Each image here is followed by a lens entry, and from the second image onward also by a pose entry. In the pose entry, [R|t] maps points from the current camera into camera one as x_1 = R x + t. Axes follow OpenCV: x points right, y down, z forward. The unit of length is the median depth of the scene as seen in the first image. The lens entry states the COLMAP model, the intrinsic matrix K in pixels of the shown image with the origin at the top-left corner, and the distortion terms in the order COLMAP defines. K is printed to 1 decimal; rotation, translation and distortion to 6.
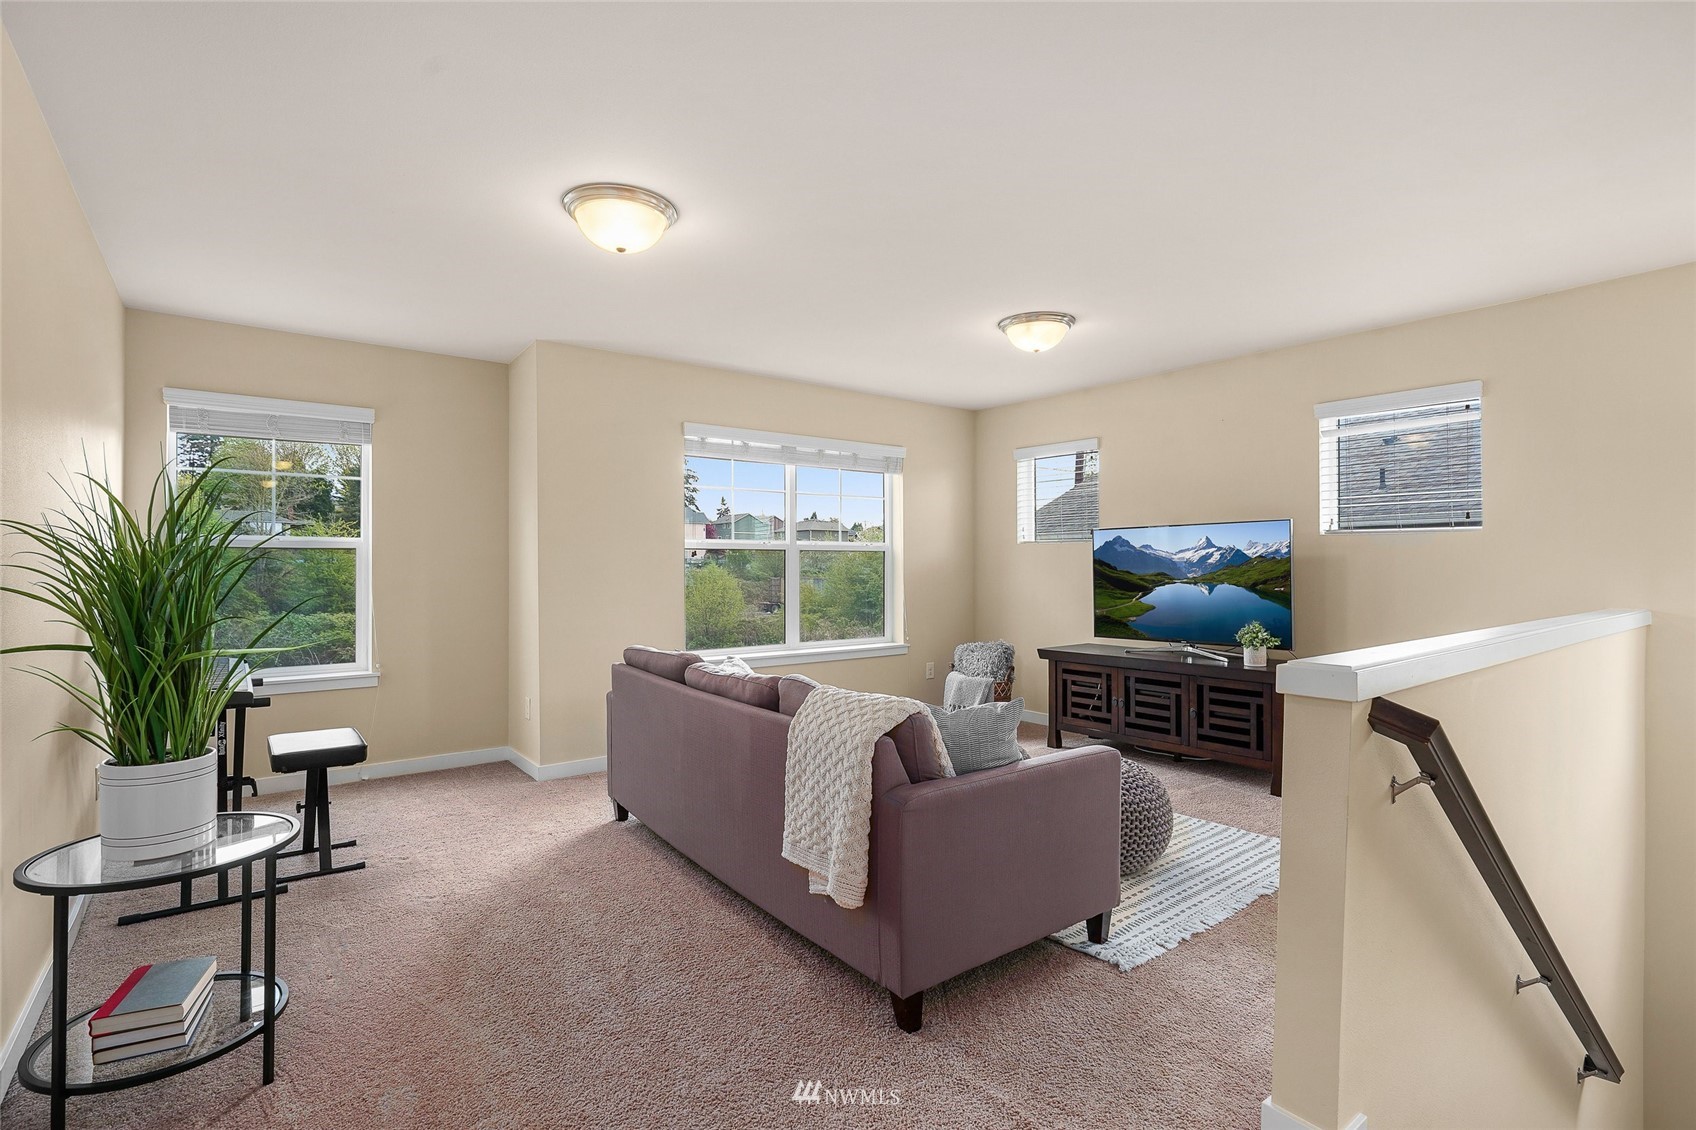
lens RADIAL K [[784.3, 0, 852.2], [0, 784.3, 563.1], [0, 0, 1]] dist [-0.026779, 0.006811]
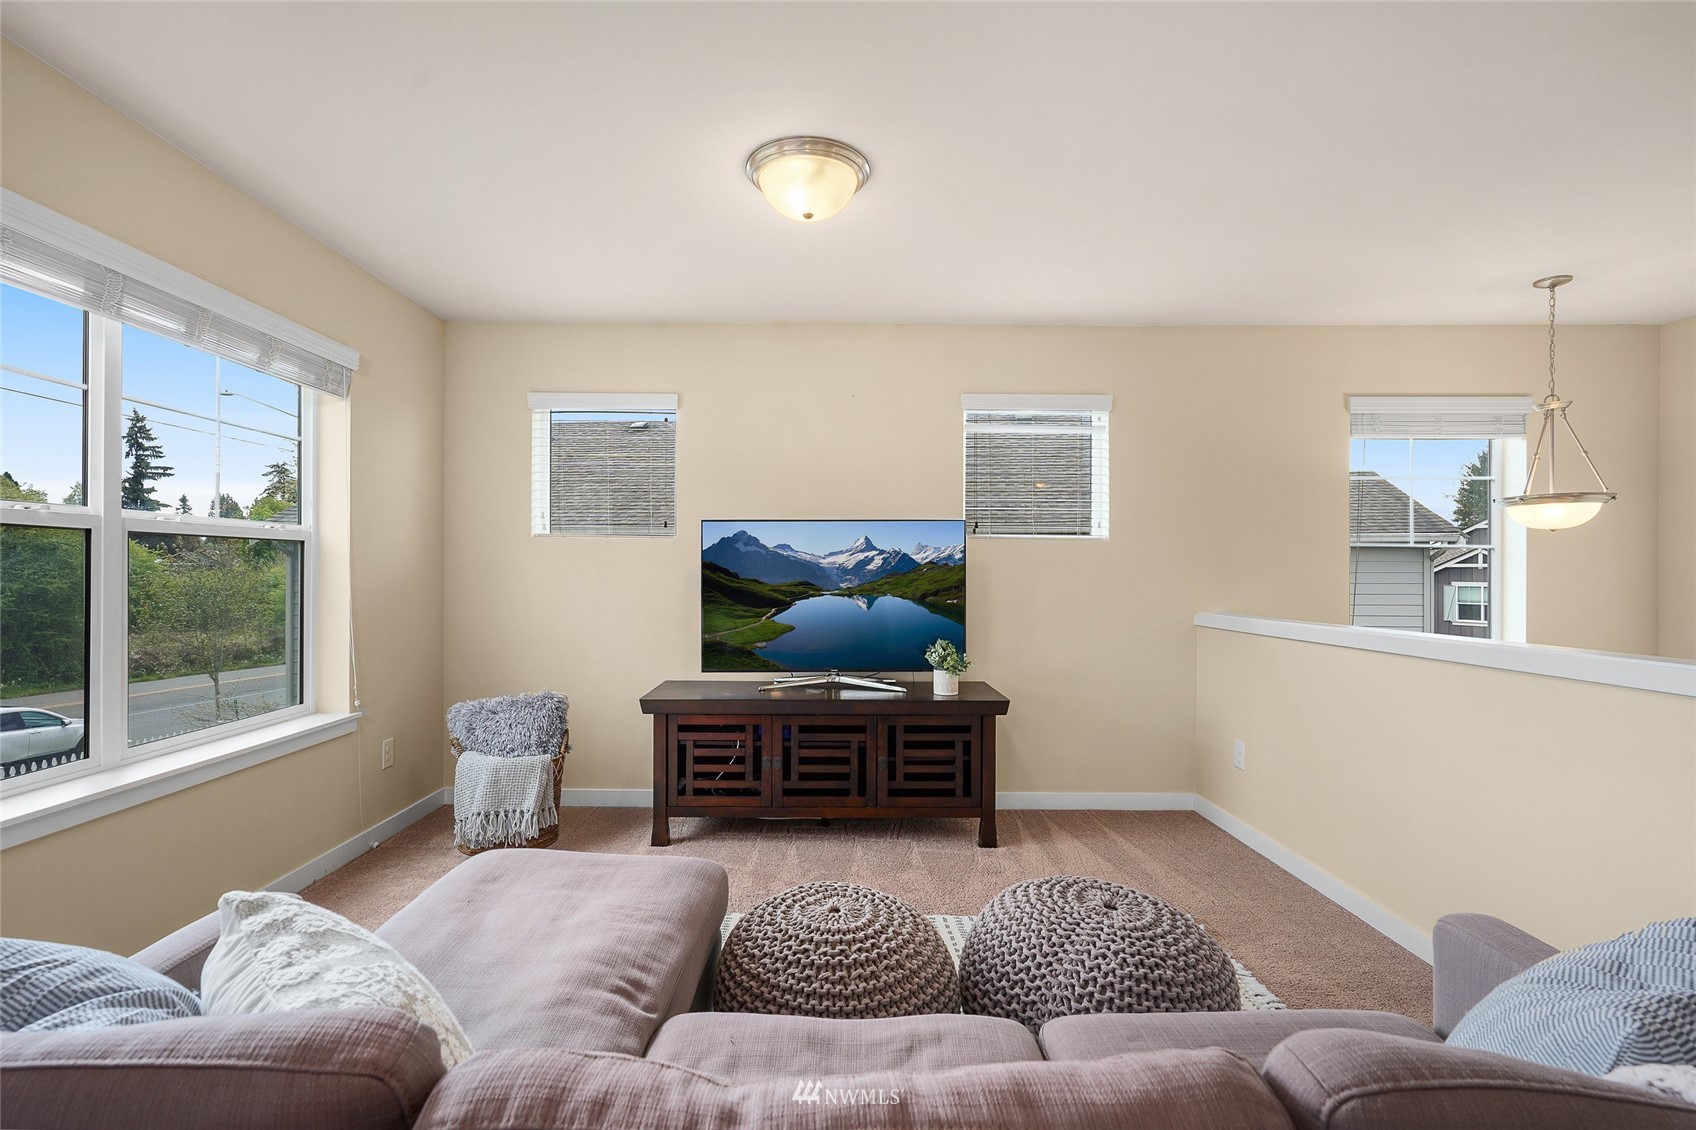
lens RADIAL K [[784.3, 0, 843.6], [0, 784.3, 572.4], [0, 0, 1]] dist [-0.026779, 0.006811]
pose [[0.609636, 0.003200, 0.792675, -0.186946], [-0.010484, 0.999937, 0.004027, -0.000282], [-0.792612, -0.010765, 0.609631, 0.509950]]
